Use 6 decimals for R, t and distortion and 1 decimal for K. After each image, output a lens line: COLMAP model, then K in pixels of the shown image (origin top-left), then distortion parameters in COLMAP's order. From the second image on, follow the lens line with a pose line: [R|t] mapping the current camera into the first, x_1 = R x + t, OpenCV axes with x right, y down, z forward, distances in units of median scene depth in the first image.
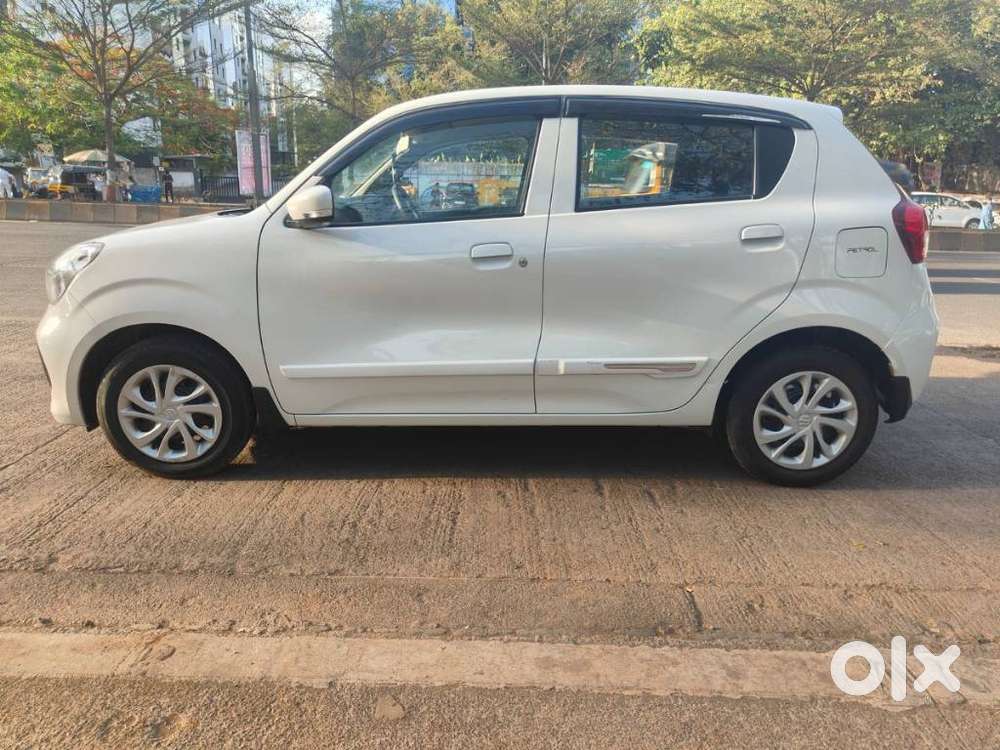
lens RADIAL K [[701.1, 0, 500.0], [0, 701.1, 375.0], [0, 0, 1]] dist [-0.005772, -0.004580]
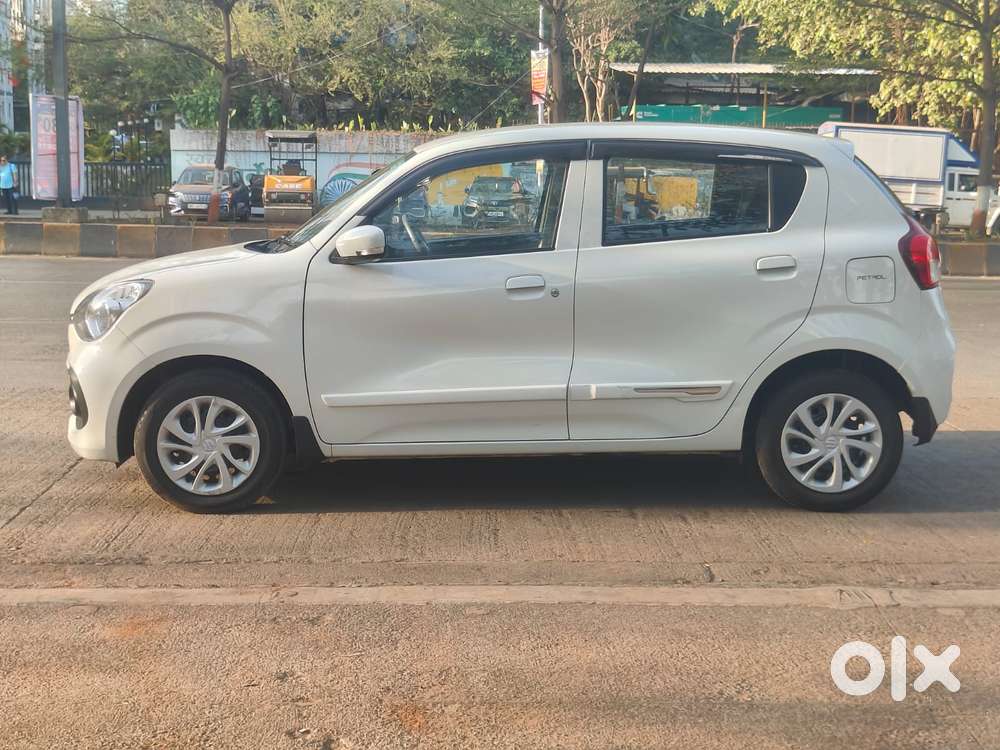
lens RADIAL K [[1415.4, 0, 500.0], [0, 1415.4, 375.0], [0, 0, 1]] dist [-0.005363, -0.043597]
pose [[0.999468, -0.013704, 0.029579, -0.110744], [0.017036, 0.993160, -0.115509, 0.201346], [-0.027794, 0.115951, 0.992866, -1.072718]]
